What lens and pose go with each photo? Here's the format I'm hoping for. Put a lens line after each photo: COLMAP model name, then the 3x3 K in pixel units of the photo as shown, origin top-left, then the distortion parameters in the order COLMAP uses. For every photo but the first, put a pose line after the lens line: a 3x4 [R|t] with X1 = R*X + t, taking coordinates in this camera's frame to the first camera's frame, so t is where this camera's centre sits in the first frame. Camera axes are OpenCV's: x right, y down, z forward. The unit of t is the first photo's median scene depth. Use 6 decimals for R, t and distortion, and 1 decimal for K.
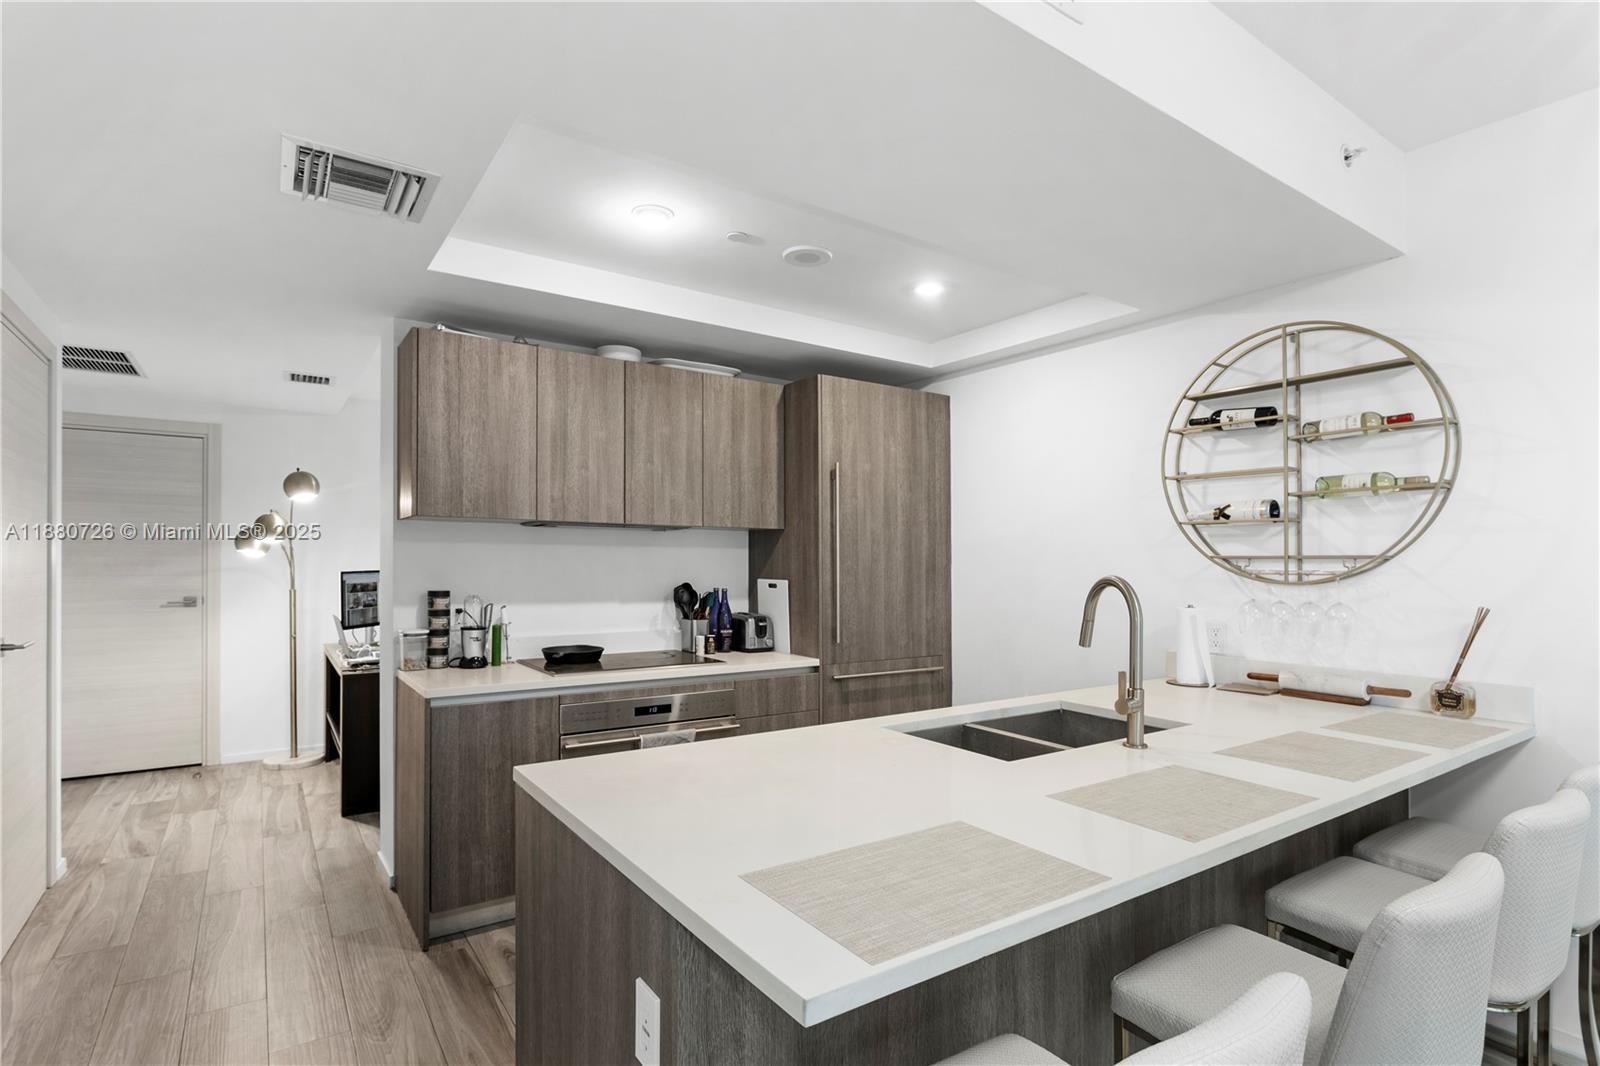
lens RADIAL K [[811.4, 0, 801.2], [0, 811.4, 541.6], [0, 0, 1]] dist [-0.001848, 0.008502]
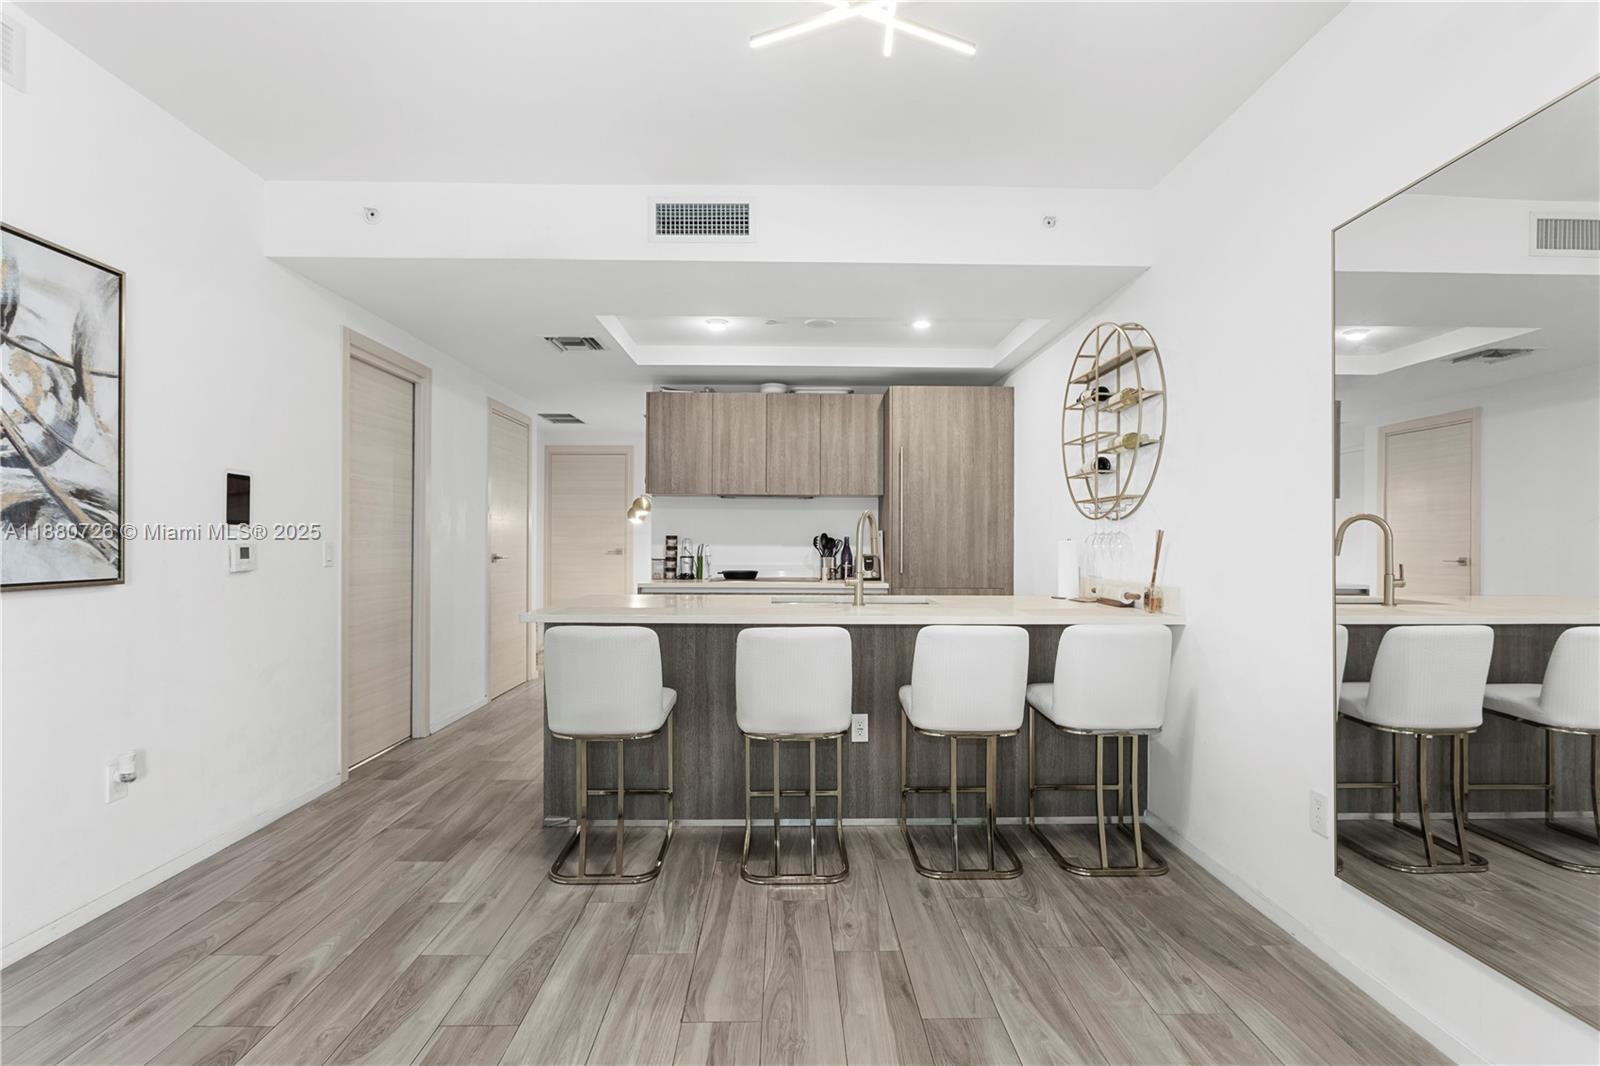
lens RADIAL K [[811.4, 0, 801.2], [0, 811.4, 541.6], [0, 0, 1]] dist [-0.001848, 0.008502]
pose [[0.832747, -0.004116, -0.553639, 0.672943], [0.015343, 0.999760, 0.015645, 0.043324], [0.553441, -0.021523, 0.832610, -0.281963]]
